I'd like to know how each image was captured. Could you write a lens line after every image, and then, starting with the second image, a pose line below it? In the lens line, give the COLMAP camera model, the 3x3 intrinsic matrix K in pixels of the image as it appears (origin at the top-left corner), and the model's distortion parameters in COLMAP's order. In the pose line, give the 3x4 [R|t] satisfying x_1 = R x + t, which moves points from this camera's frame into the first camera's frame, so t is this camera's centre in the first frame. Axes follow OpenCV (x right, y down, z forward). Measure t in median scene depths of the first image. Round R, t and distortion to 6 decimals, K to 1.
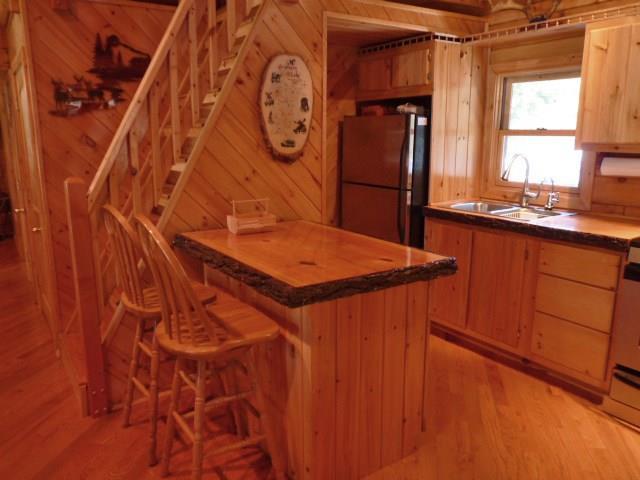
lens RADIAL K [[513.9, 0, 319.7], [0, 513.9, 243.9], [0, 0, 1]] dist [-0.021219, 0.004225]
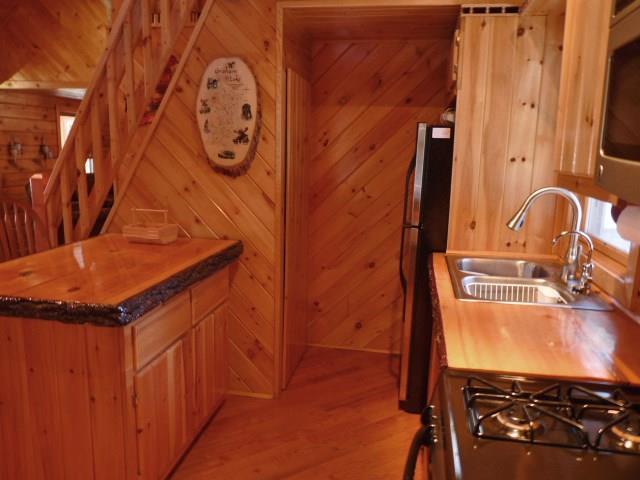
lens RADIAL K [[513.9, 0, 319.7], [0, 513.9, 243.9], [0, 0, 1]] dist [-0.021219, 0.004225]
pose [[0.719461, 0.150923, -0.677937, 0.689332], [-0.173795, 0.984172, 0.034657, -0.099666], [0.672437, 0.092888, 0.734303, 0.455140]]
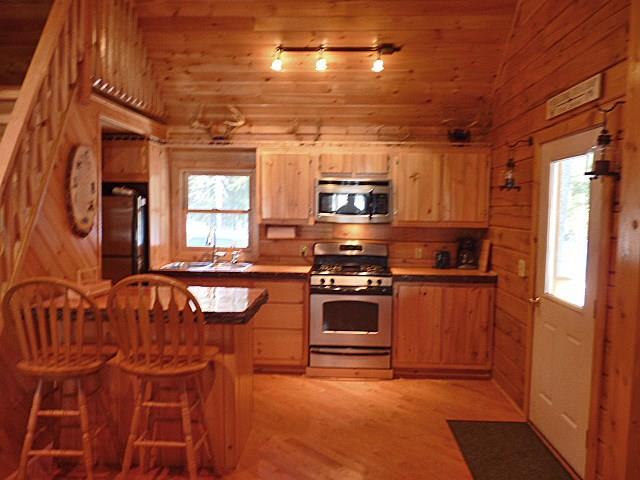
lens RADIAL K [[513.9, 0, 319.7], [0, 513.9, 243.9], [0, 0, 1]] dist [-0.021219, 0.004225]
pose [[0.587365, -0.042766, 0.808192, -0.673044], [0.155556, 0.985949, -0.060881, 0.007561], [-0.794232, 0.161478, 0.585764, -0.077211]]
